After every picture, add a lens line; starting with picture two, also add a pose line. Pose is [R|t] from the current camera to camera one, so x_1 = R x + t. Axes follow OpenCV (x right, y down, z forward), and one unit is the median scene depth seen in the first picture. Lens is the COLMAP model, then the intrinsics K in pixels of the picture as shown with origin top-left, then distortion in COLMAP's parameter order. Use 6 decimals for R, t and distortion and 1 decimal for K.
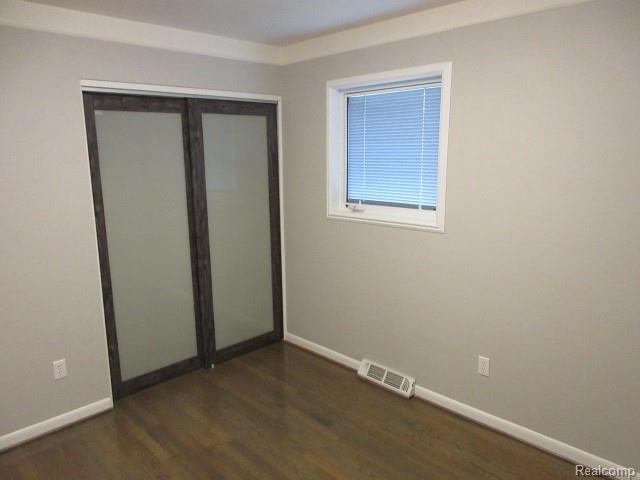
lens RADIAL K [[470.9, 0, 318.3], [0, 470.9, 238.8], [0, 0, 1]] dist [-0.009052, -0.000138]
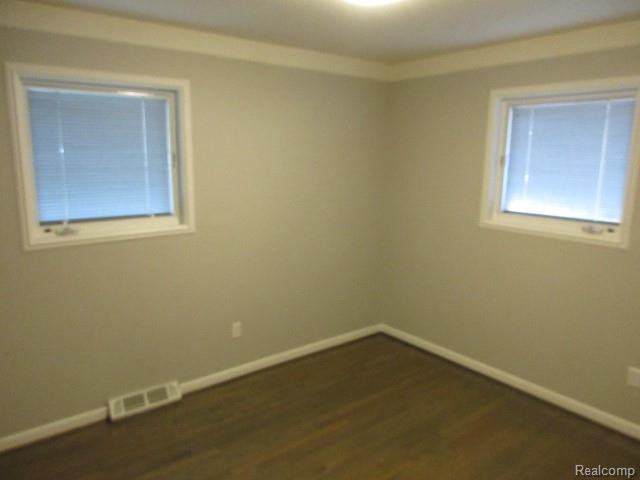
lens RADIAL K [[470.9, 0, 318.9], [0, 470.9, 240.7], [0, 0, 1]] dist [-0.009052, -0.000138]
pose [[0.121235, -0.175837, 0.976926, -0.690712], [0.176801, 0.972273, 0.153058, -0.099254], [-0.976751, 0.154166, 0.148962, 0.482578]]
